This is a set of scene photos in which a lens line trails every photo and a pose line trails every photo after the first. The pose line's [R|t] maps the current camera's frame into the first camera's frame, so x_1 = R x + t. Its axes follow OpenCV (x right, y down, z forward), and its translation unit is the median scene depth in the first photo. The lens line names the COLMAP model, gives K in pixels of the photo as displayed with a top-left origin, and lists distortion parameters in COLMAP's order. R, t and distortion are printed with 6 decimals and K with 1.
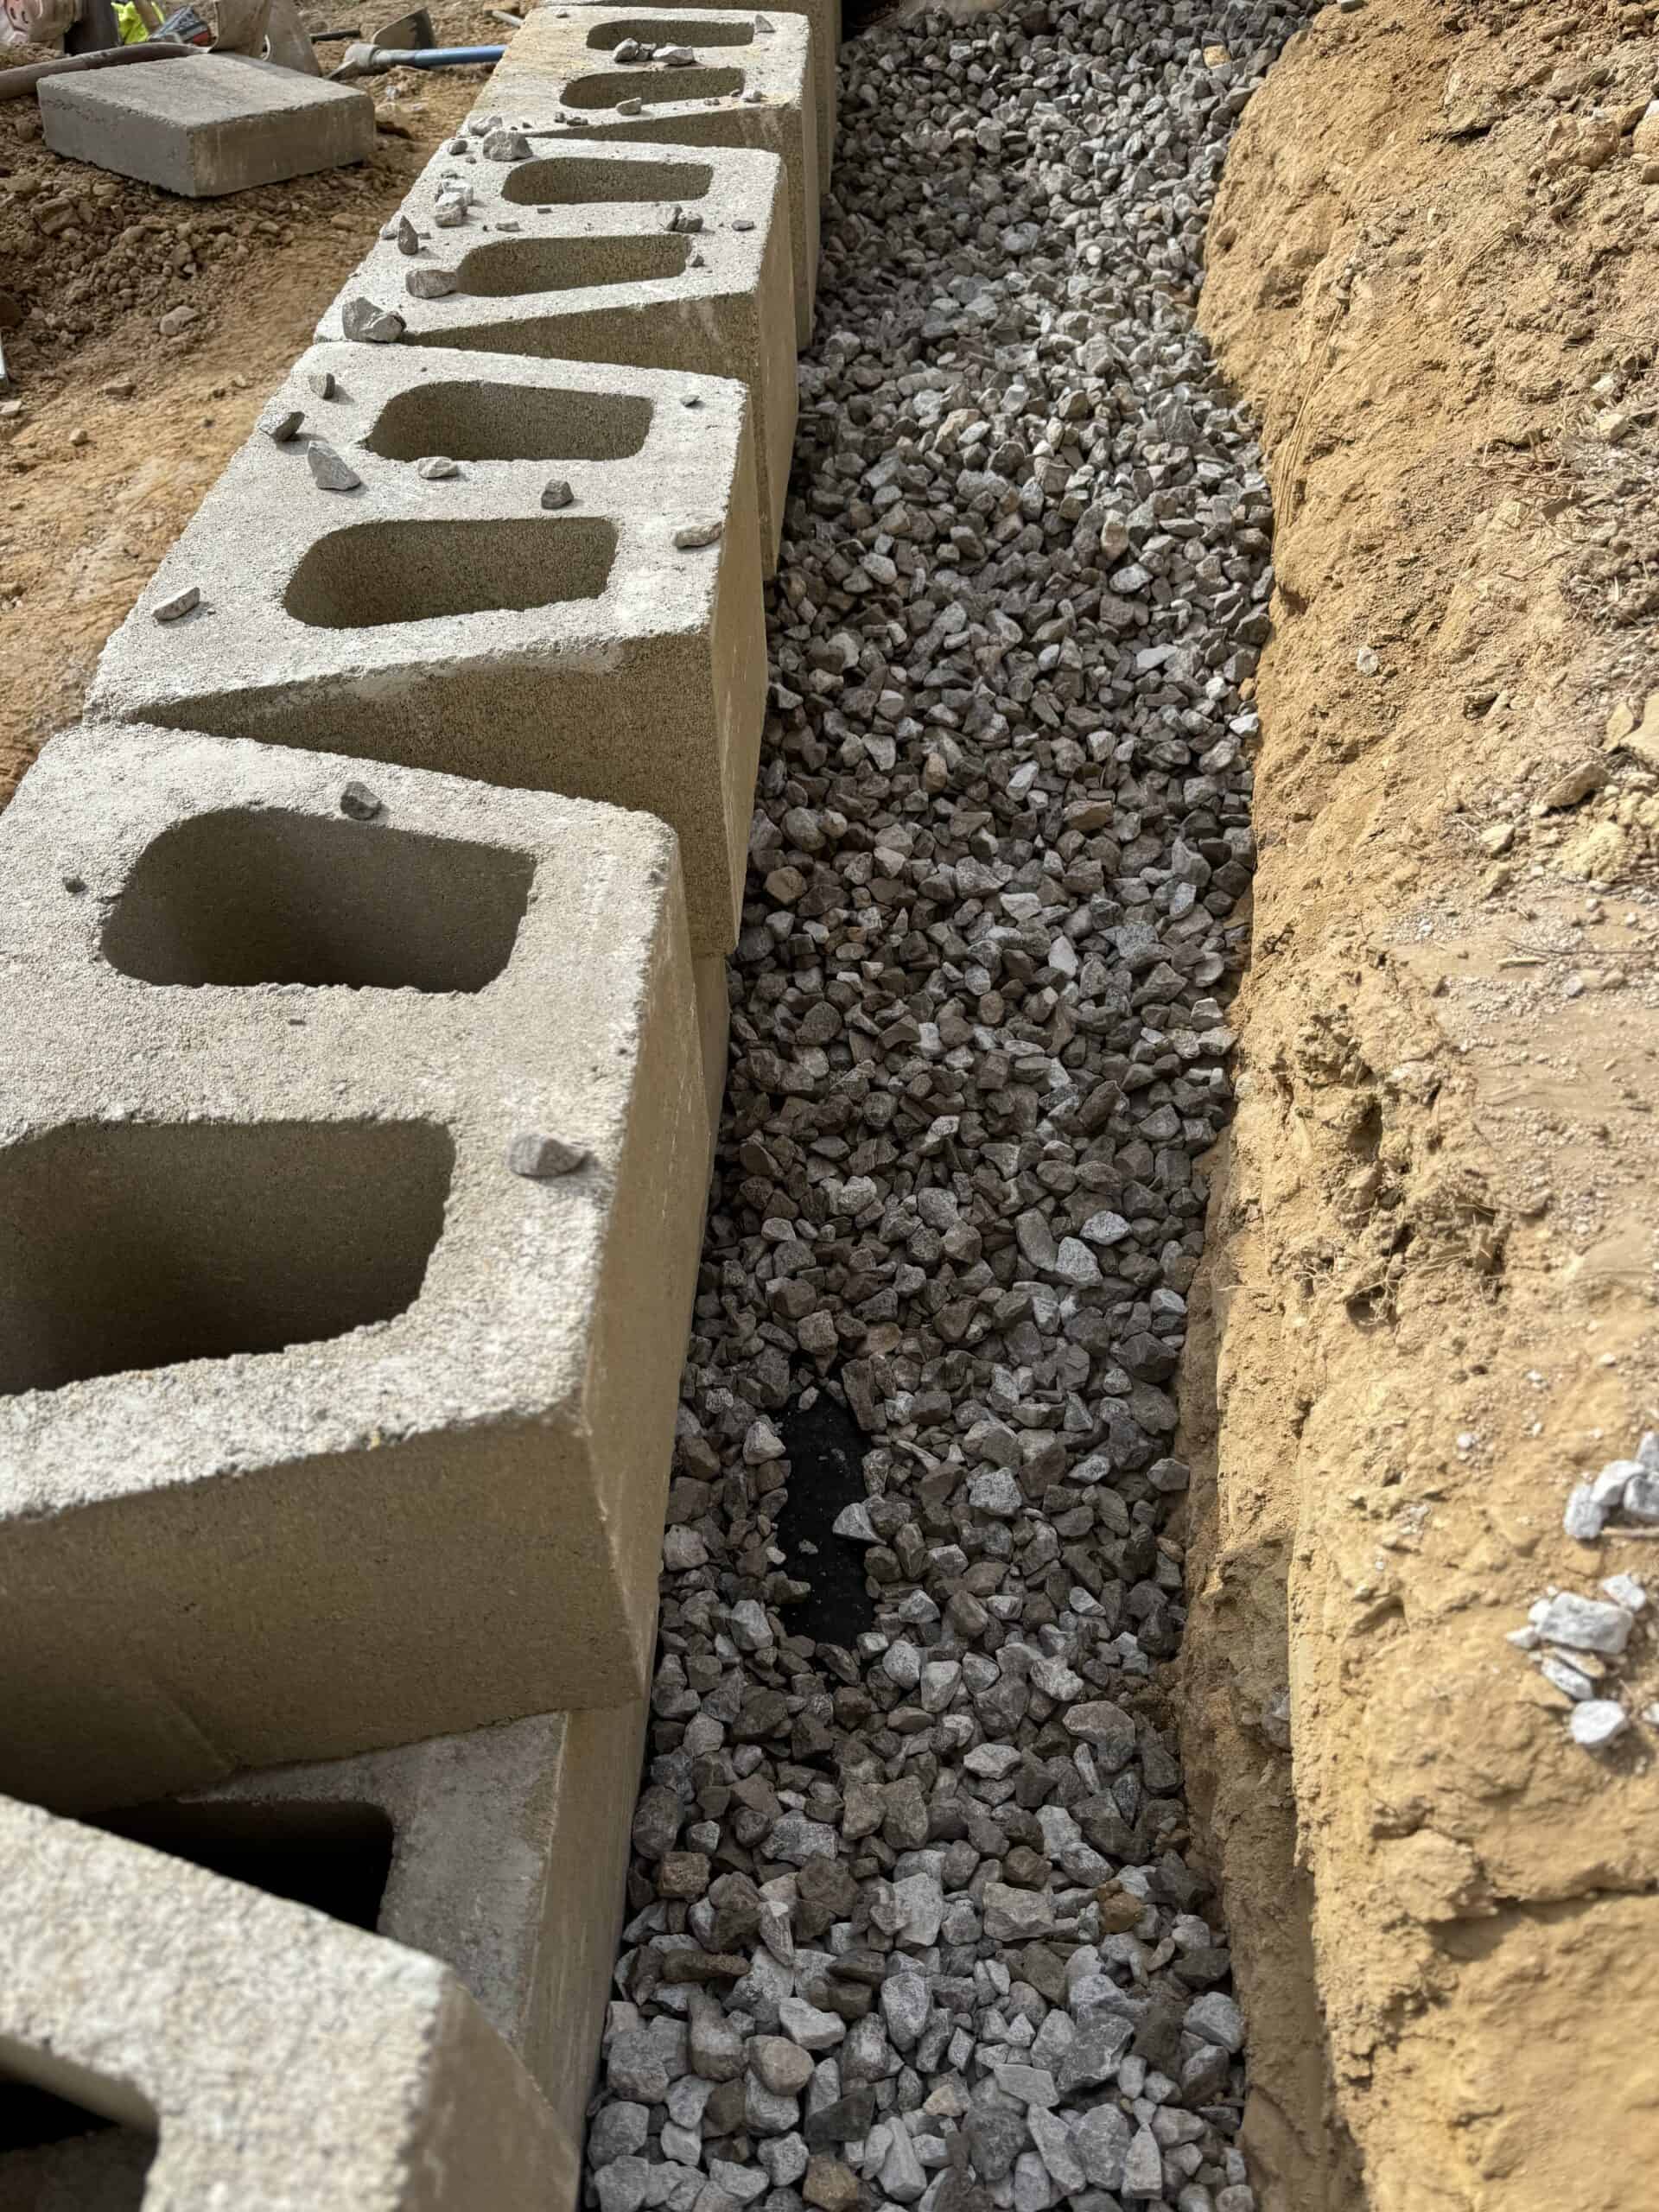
lens RADIAL K [[1555.9, 0, 818.3], [0, 1555.9, 1092.4], [0, 0, 1]] dist [0.064726, -0.071948]
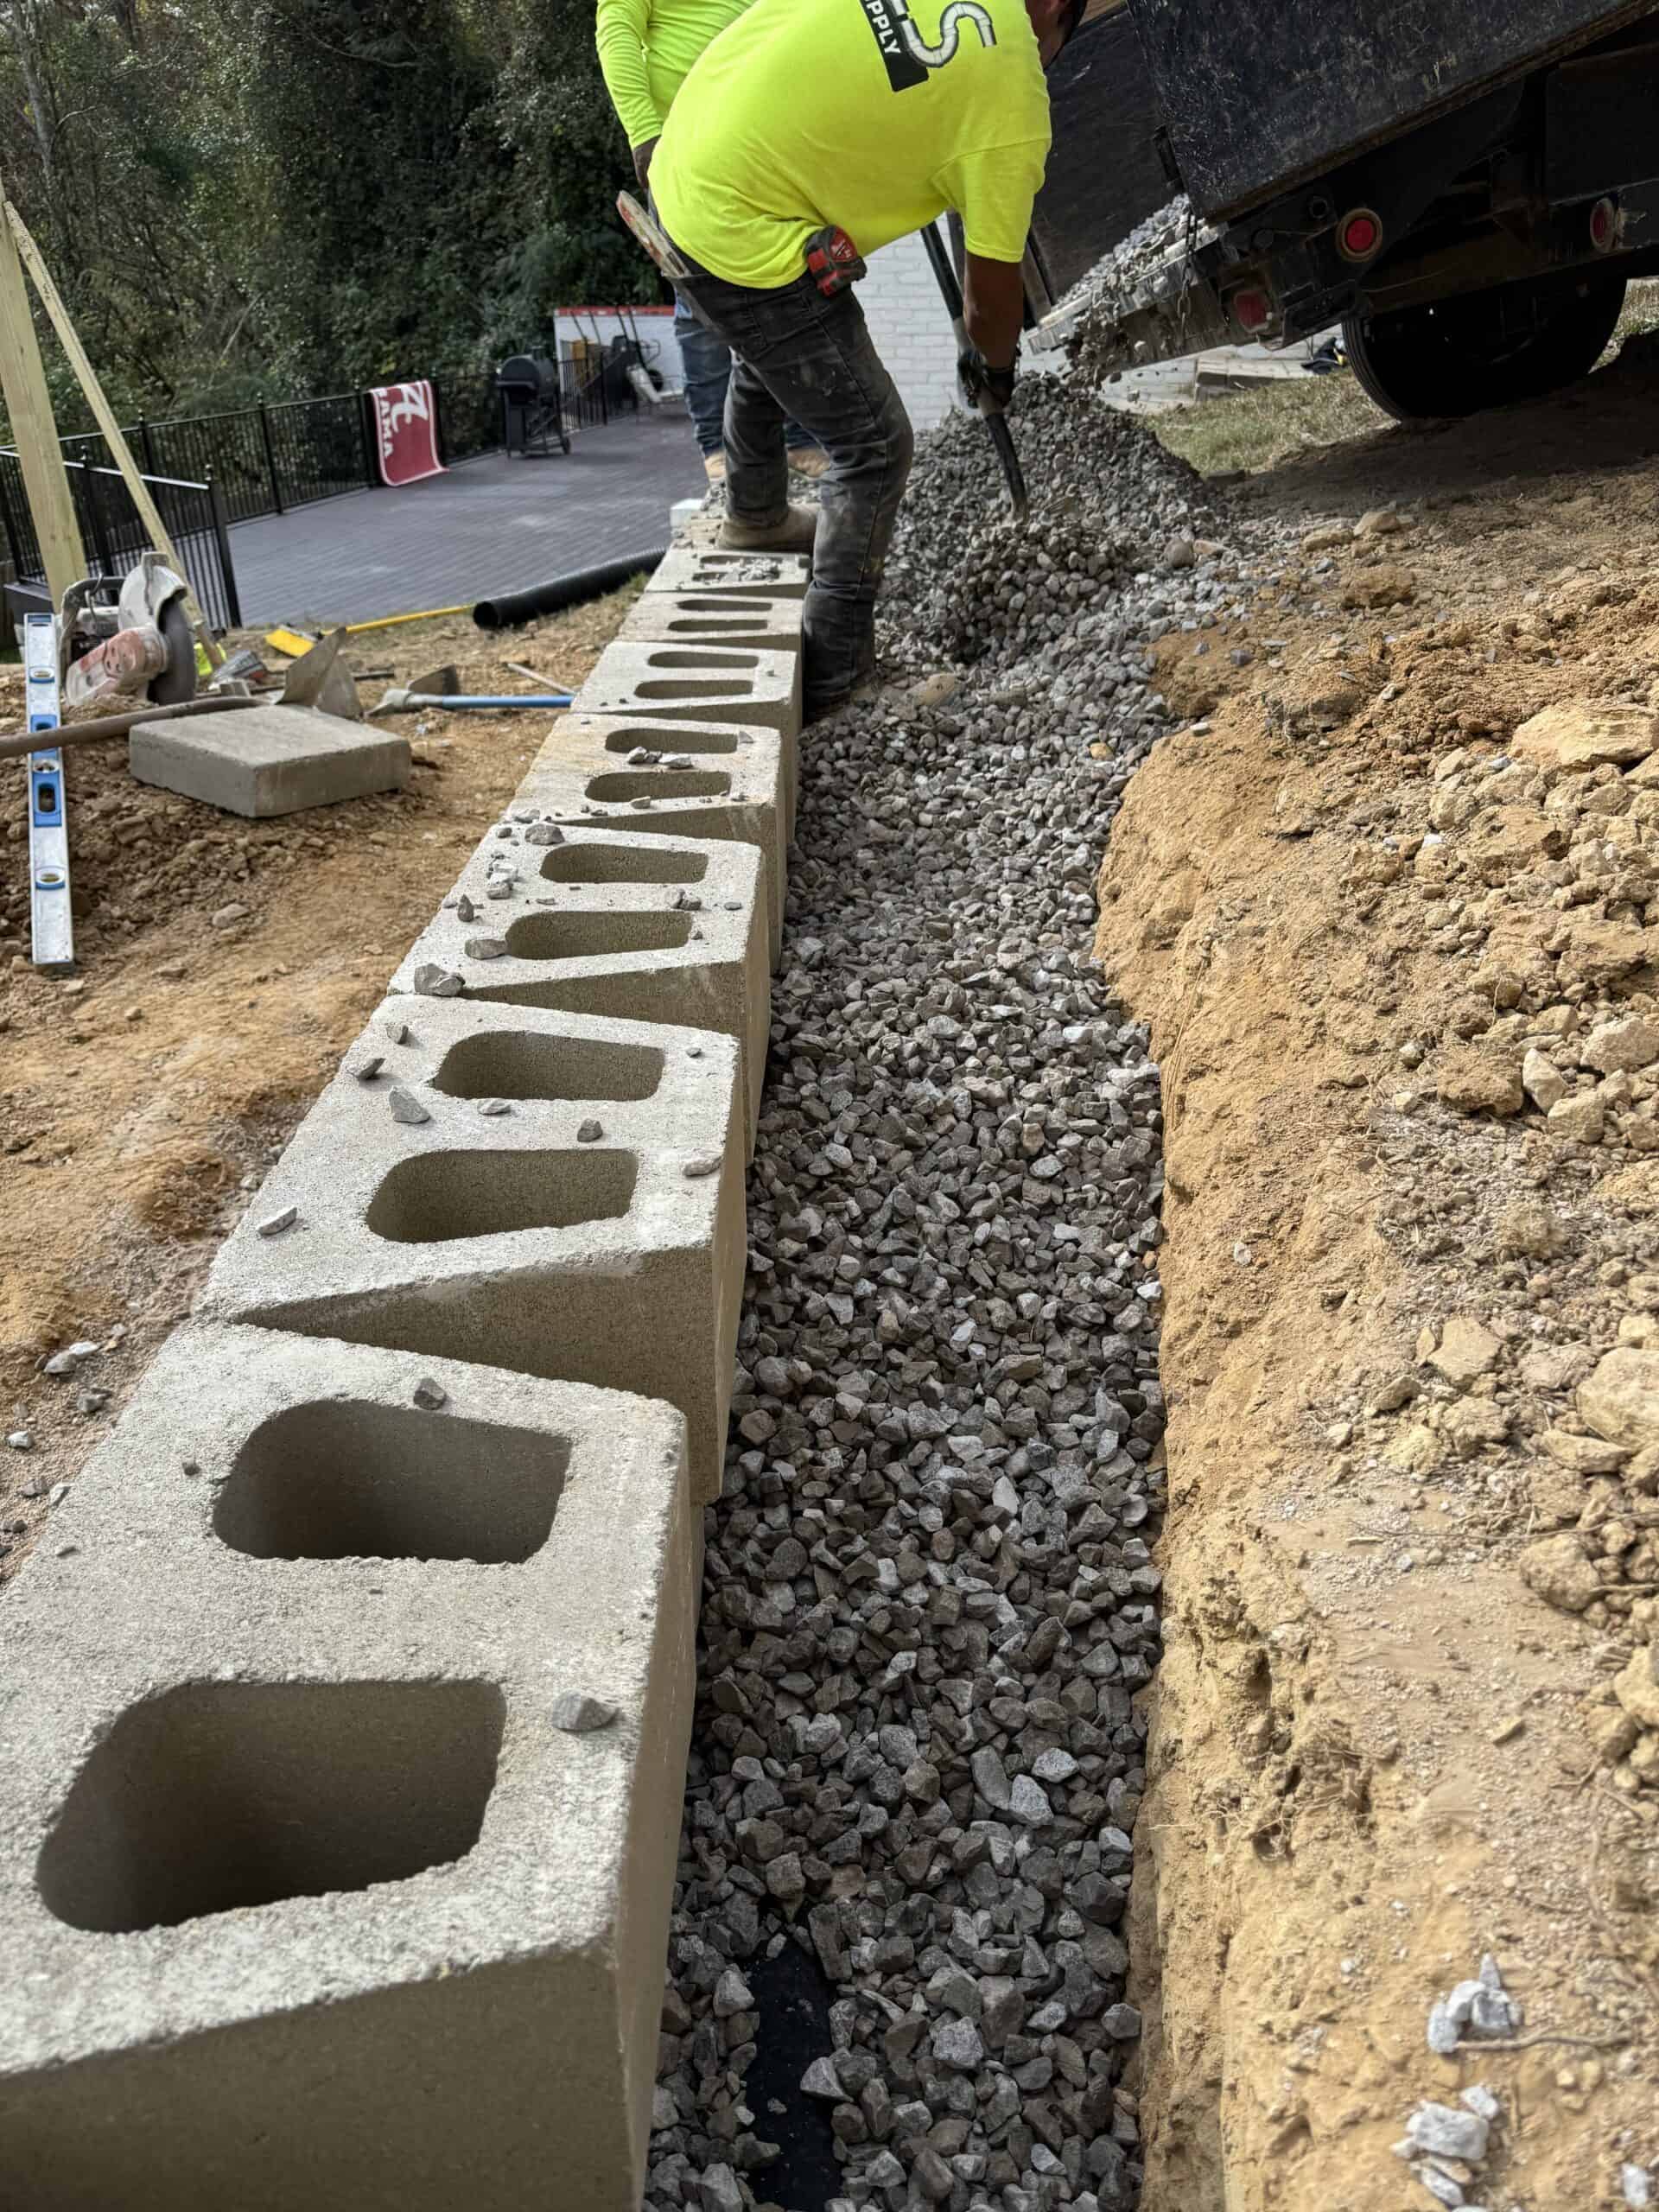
lens RADIAL K [[1555.9, 0, 829.8], [0, 1555.9, 1100.9], [0, 0, 1]] dist [0.064726, -0.071948]
pose [[0.999026, 0.013383, 0.042053, -0.023814], [-0.000126, 0.953769, -0.300542, -0.025656], [-0.044131, 0.300244, 0.952841, -0.180893]]
